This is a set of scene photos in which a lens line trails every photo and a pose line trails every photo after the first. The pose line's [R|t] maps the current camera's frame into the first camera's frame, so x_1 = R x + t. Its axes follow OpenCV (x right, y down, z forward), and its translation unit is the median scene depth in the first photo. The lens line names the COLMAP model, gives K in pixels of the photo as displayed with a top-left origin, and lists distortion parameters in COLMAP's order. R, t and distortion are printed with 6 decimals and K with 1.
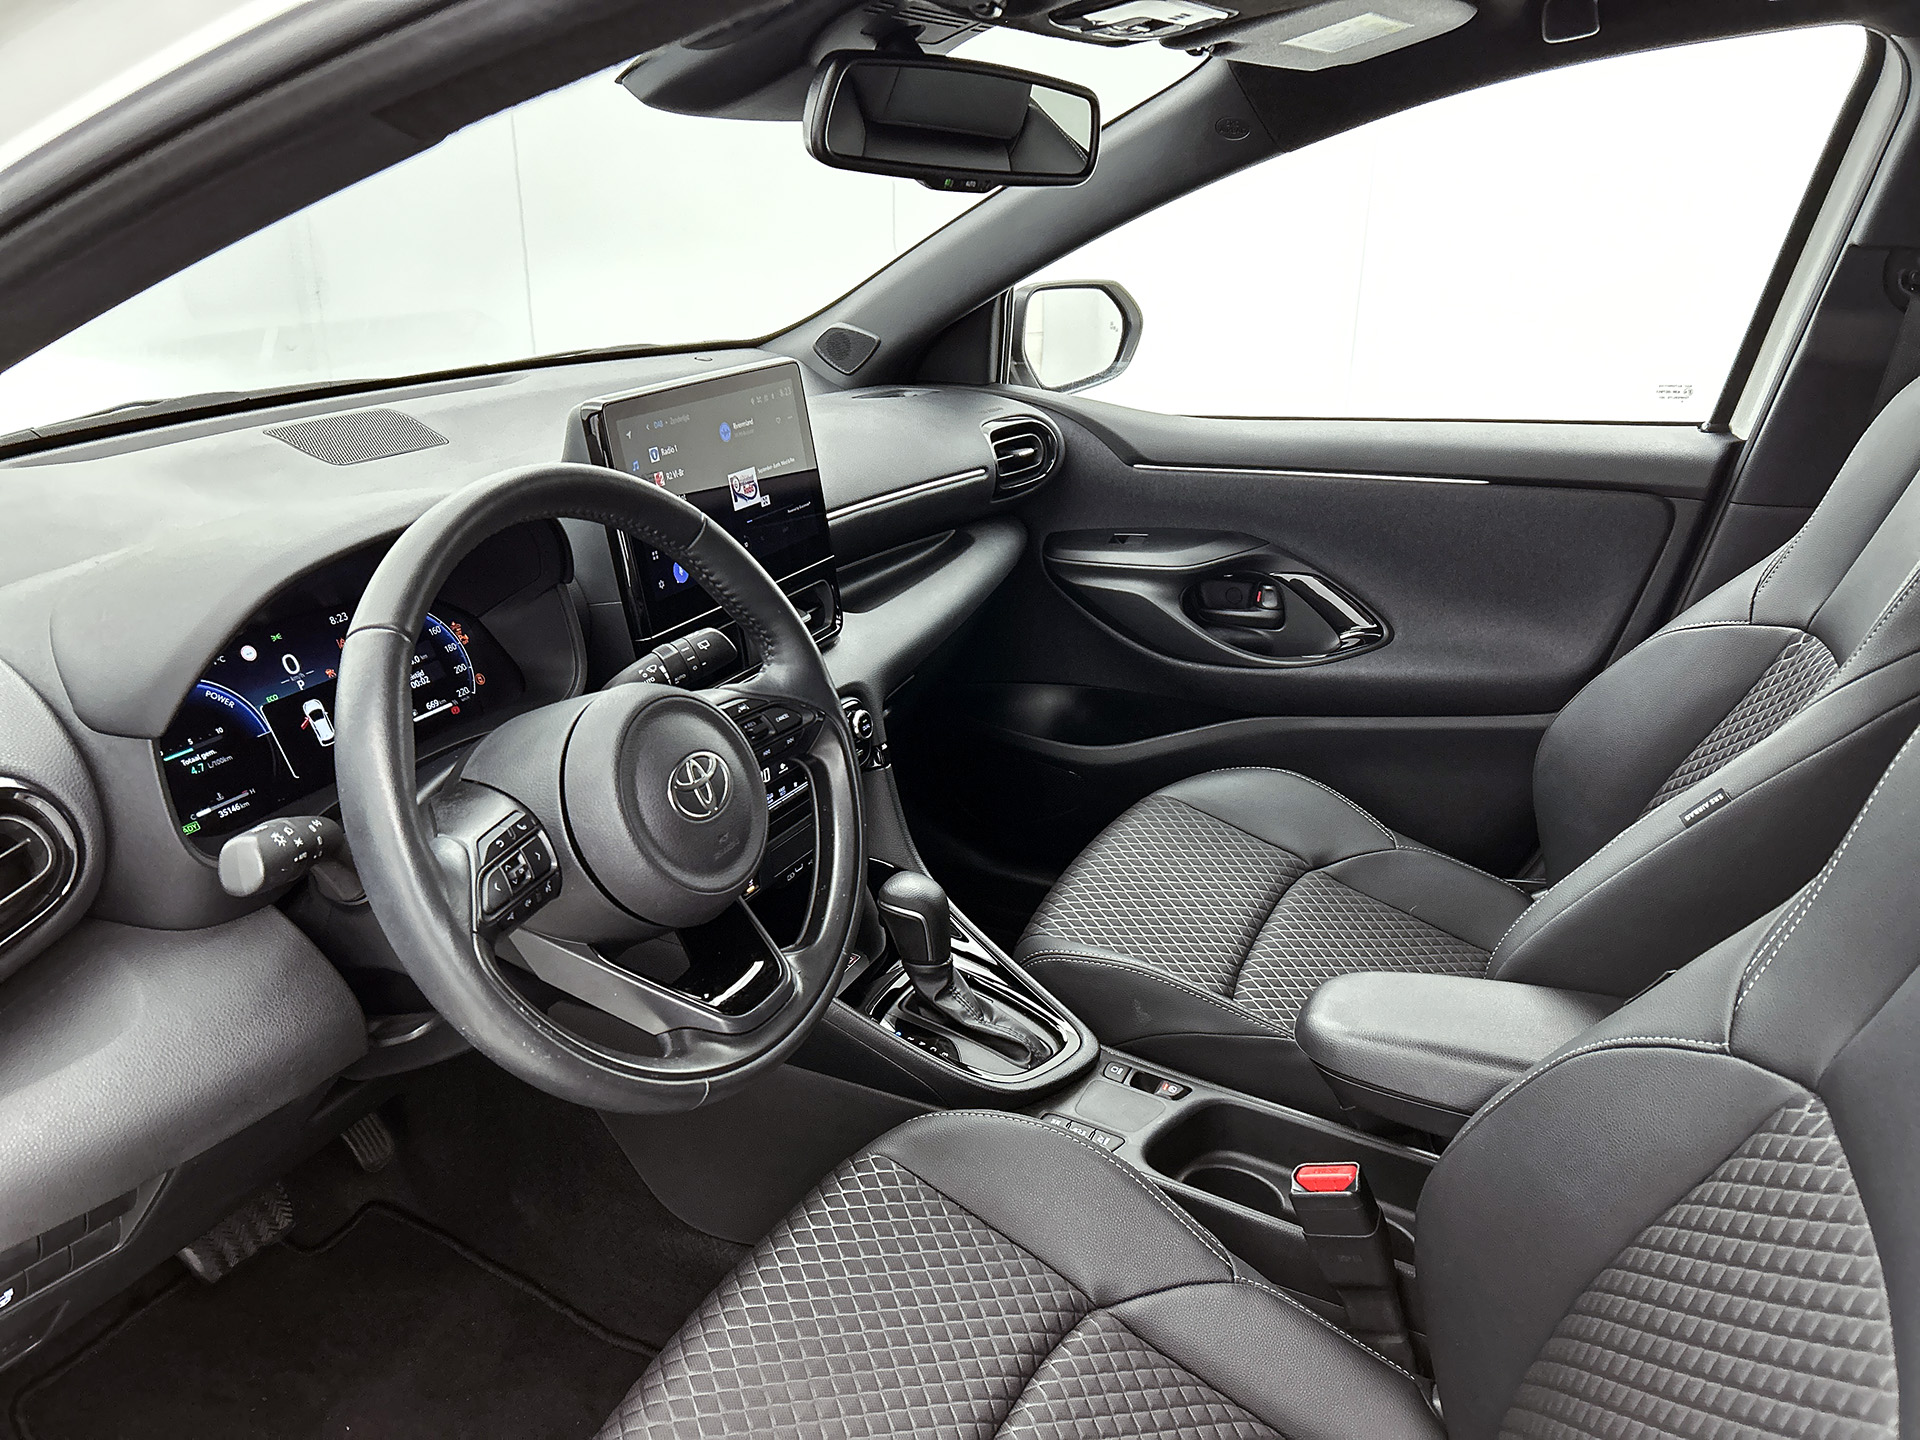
lens RADIAL K [[1417.1, 0, 960.0], [0, 1417.1, 720.0], [0, 0, 1]] dist [0.024291, -0.001037]
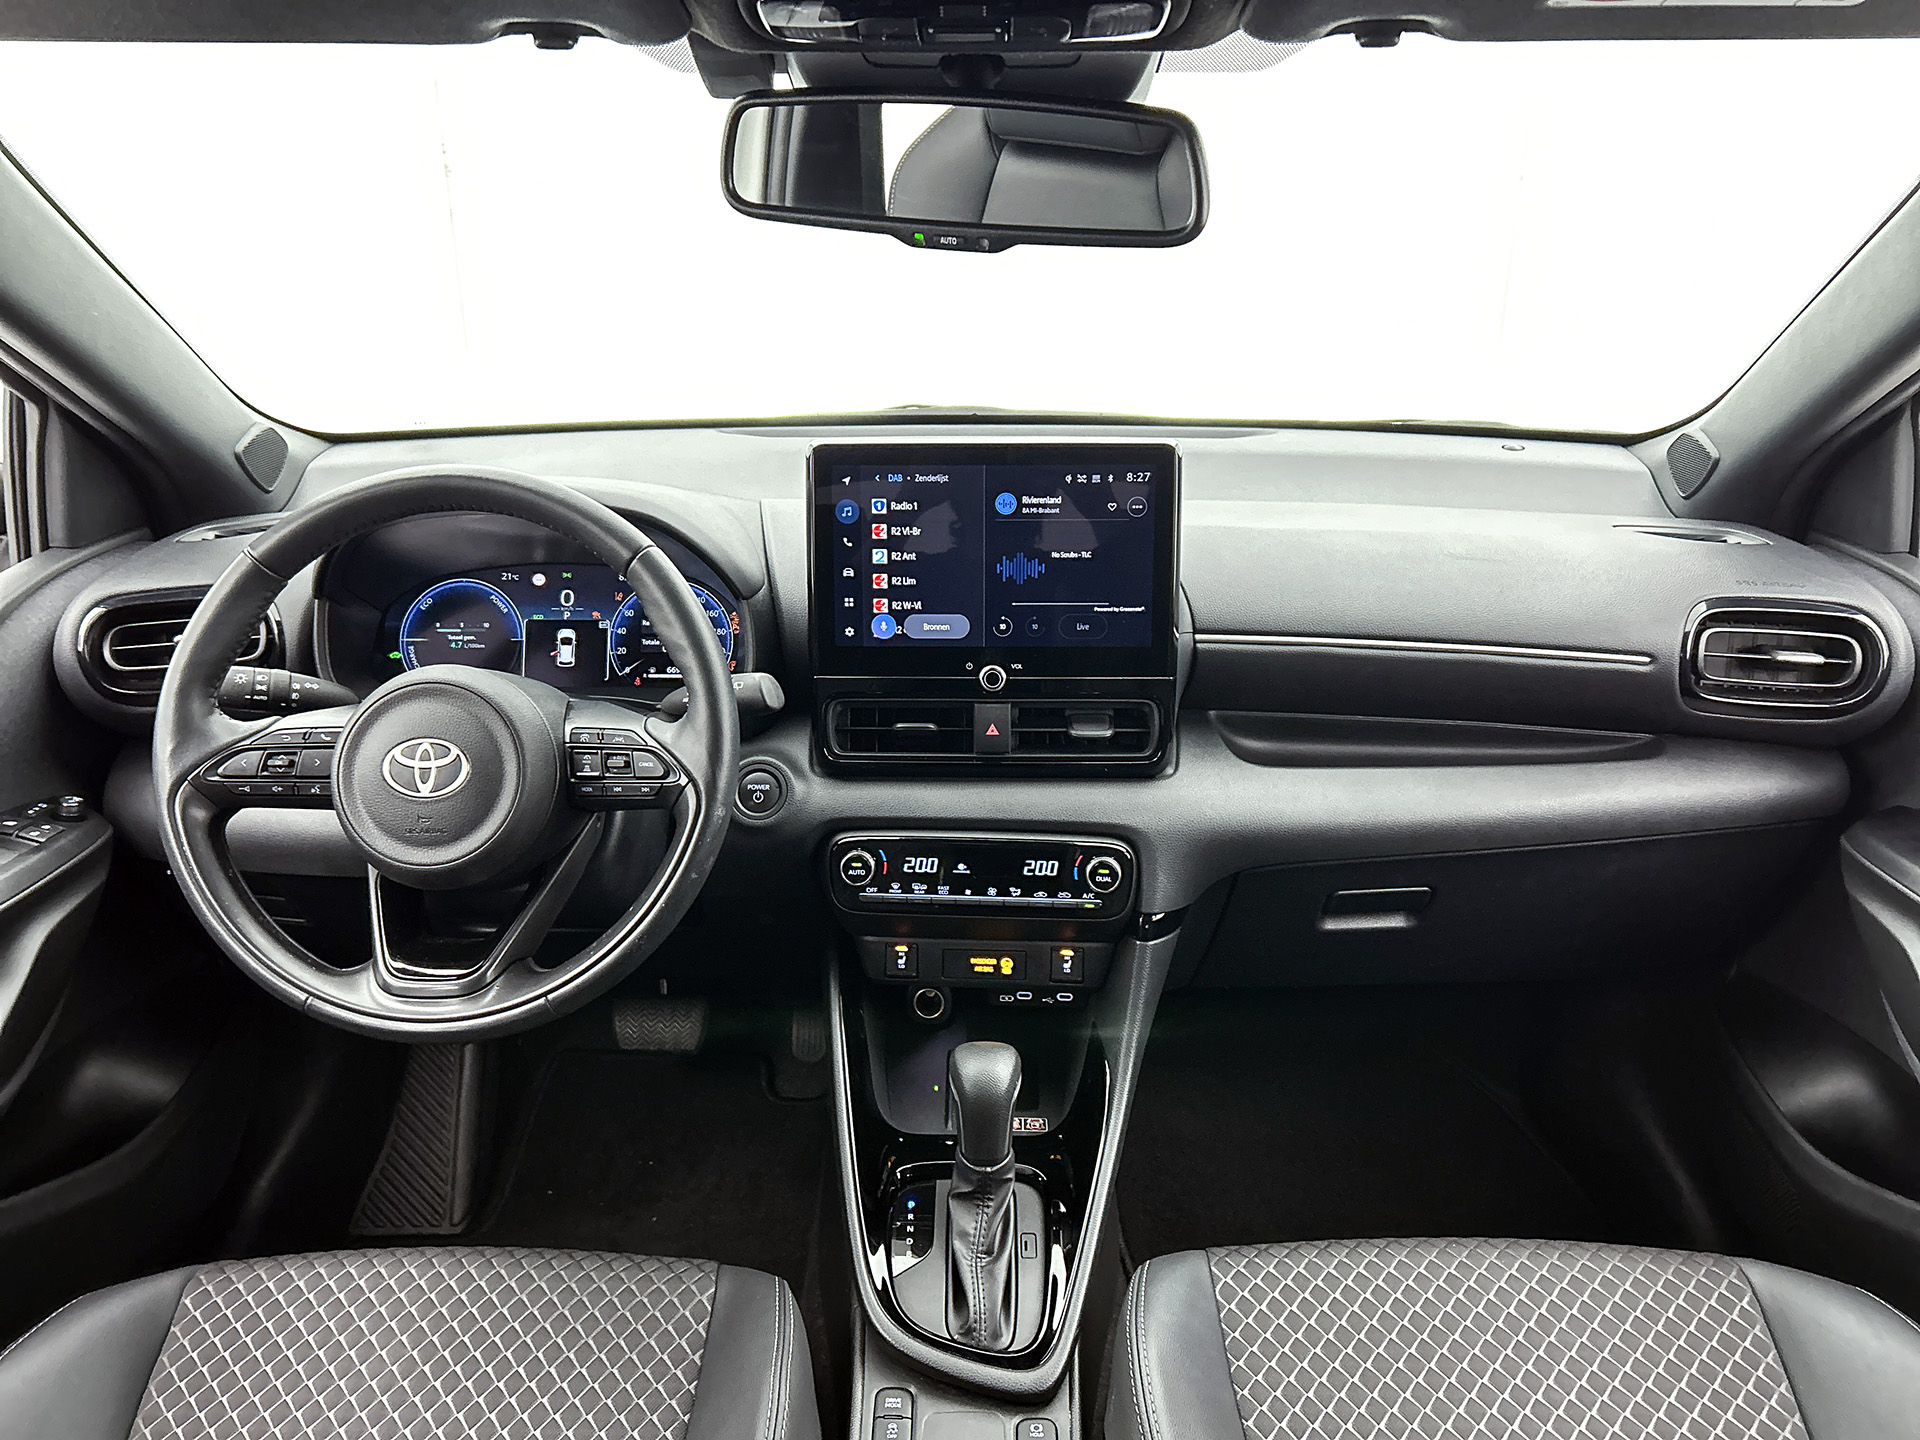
lens RADIAL K [[1448.7, 0, 960.0], [0, 1448.7, 720.0], [0, 0, 1]] dist [0.035852, -0.002174]
pose [[0.417192, 0.306643, -0.855524, 0.828702], [-0.332192, 0.927672, 0.170511, -0.277745], [0.845931, 0.213062, 0.488881, 0.685808]]
